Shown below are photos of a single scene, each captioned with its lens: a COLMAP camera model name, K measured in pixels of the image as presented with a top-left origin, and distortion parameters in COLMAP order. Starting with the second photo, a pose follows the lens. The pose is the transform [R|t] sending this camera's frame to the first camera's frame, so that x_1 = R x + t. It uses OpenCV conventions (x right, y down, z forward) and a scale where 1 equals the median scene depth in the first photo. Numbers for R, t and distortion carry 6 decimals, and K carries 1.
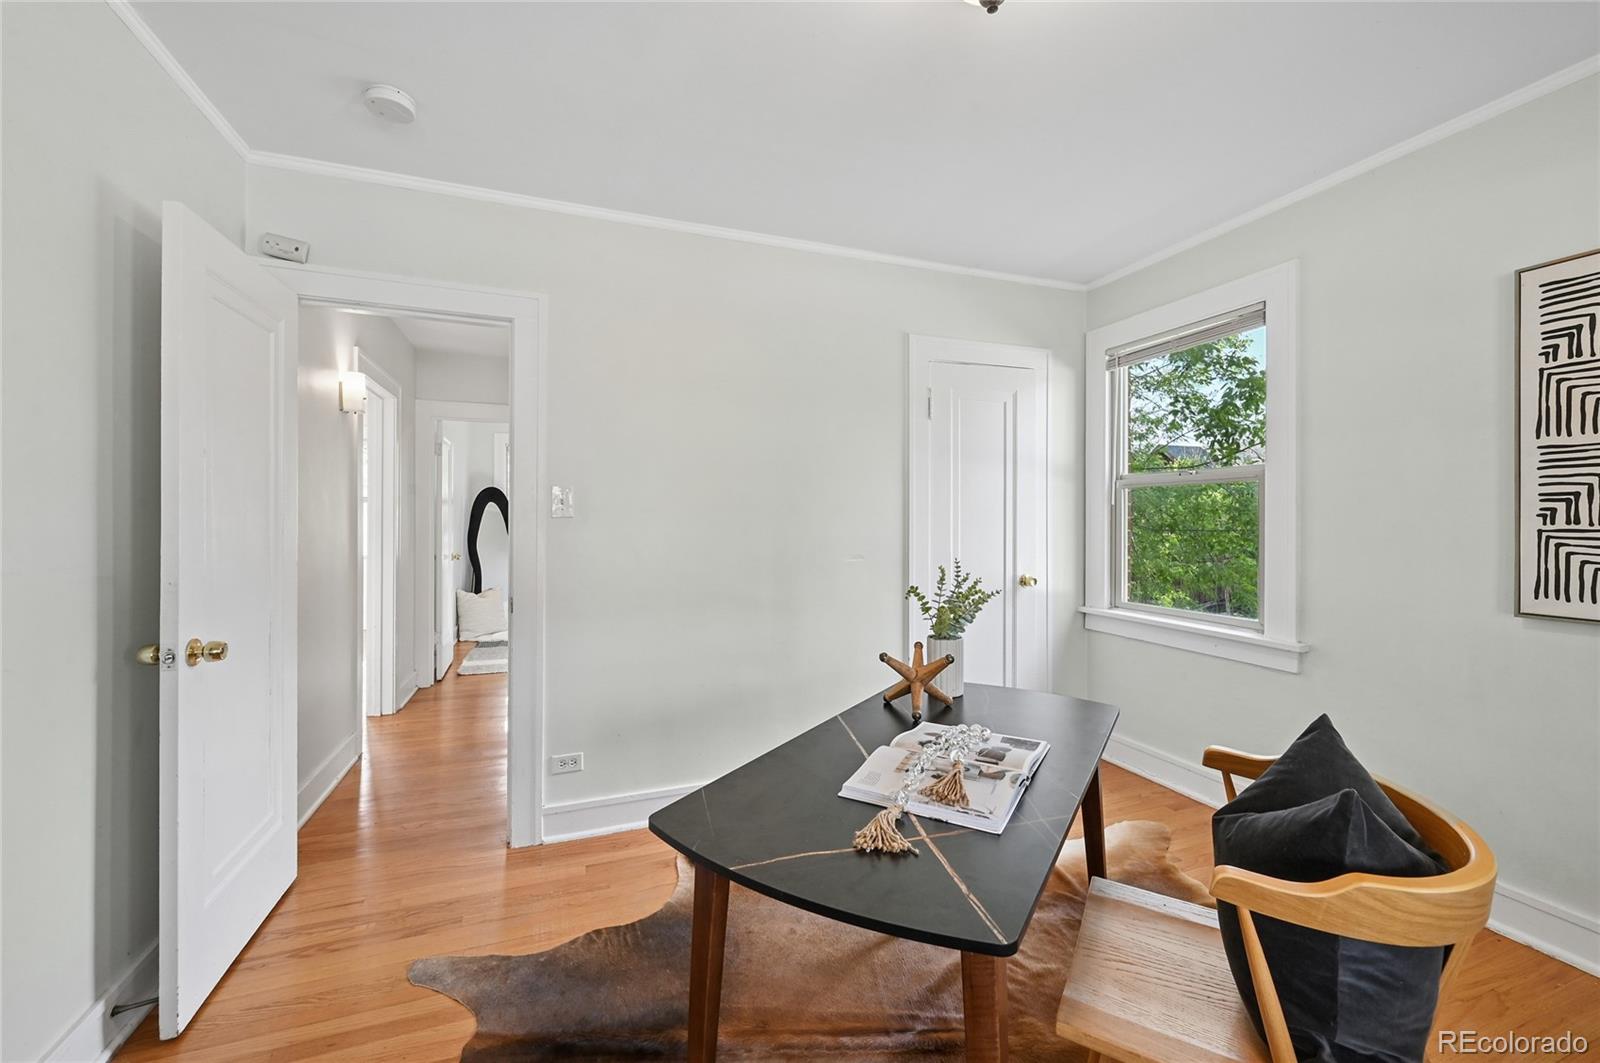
lens RADIAL K [[636.8, 0, 801.2], [0, 636.8, 516.3], [0, 0, 1]] dist [0.000424, 0.000964]
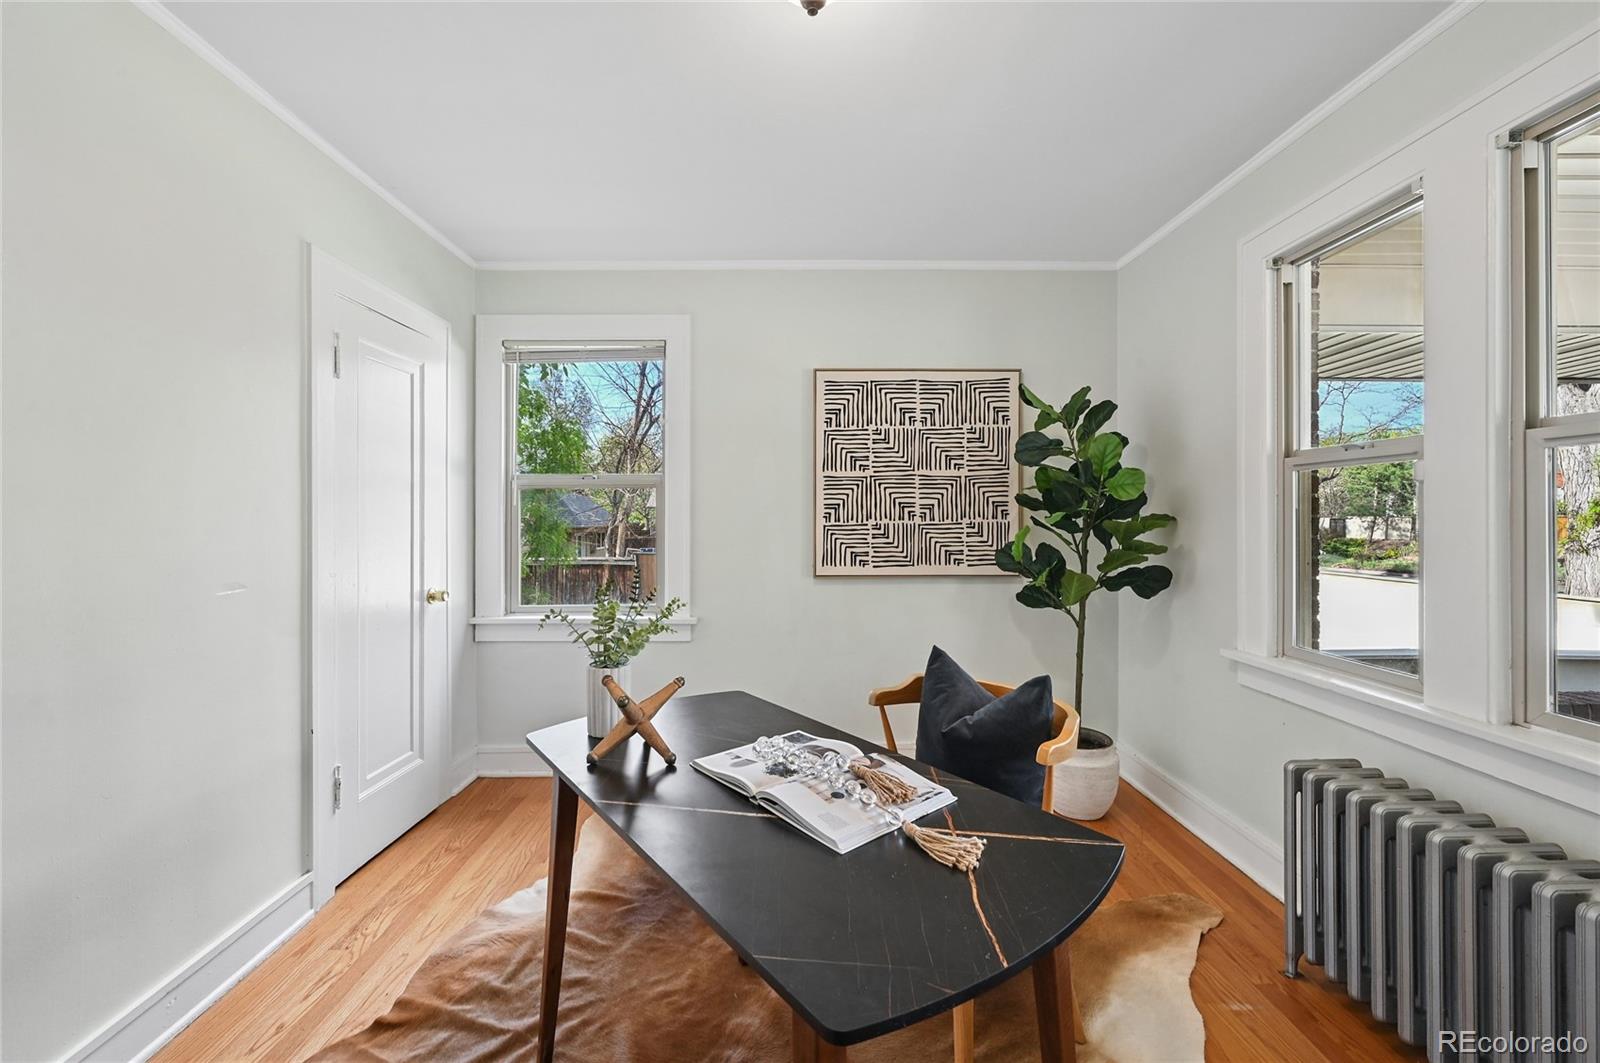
lens RADIAL K [[636.8, 0, 801.9], [0, 636.8, 519.5], [0, 0, 1]] dist [0.000424, 0.000964]
pose [[0.346327, -0.003405, 0.938108, -0.449938], [0.001008, 0.999994, 0.003257, -0.000051], [-0.938113, -0.000183, 0.346328, 0.465625]]
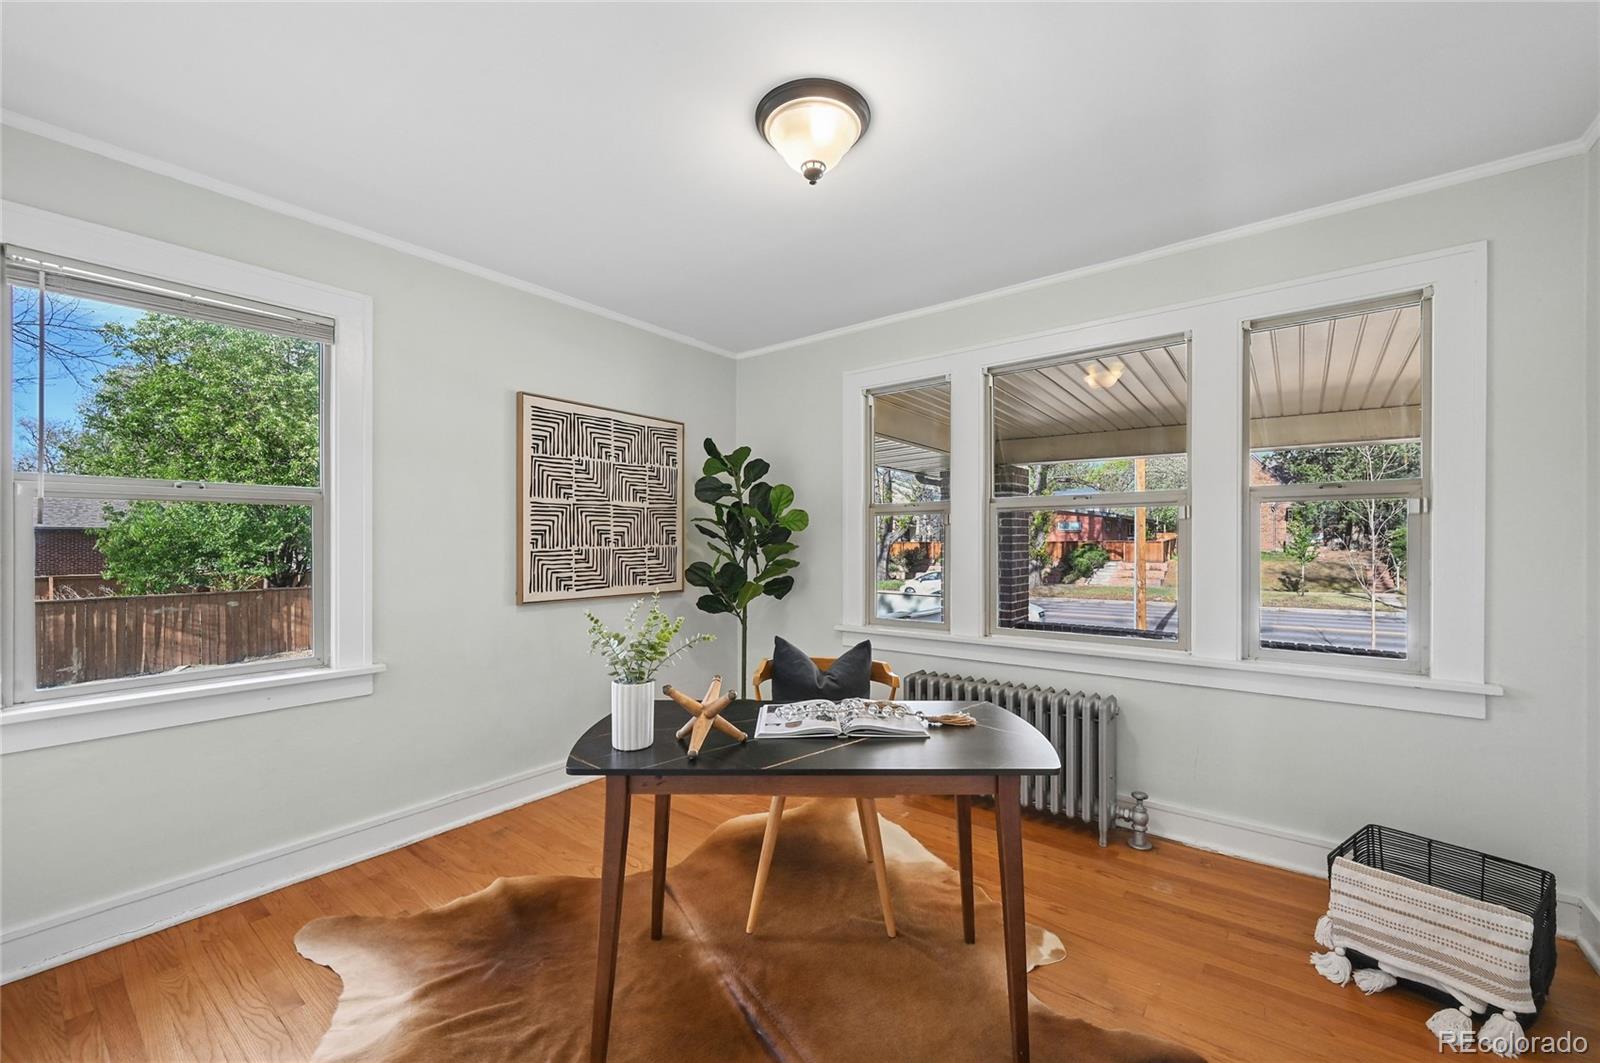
lens RADIAL K [[636.8, 0, 793.4], [0, 636.8, 544.7], [0, 0, 1]] dist [0.000424, 0.000964]
pose [[-0.513618, -0.002408, 0.858016, -0.634294], [0.001367, 0.999992, 0.003625, -0.001961], [-0.858018, 0.003035, -0.513611, 1.260375]]
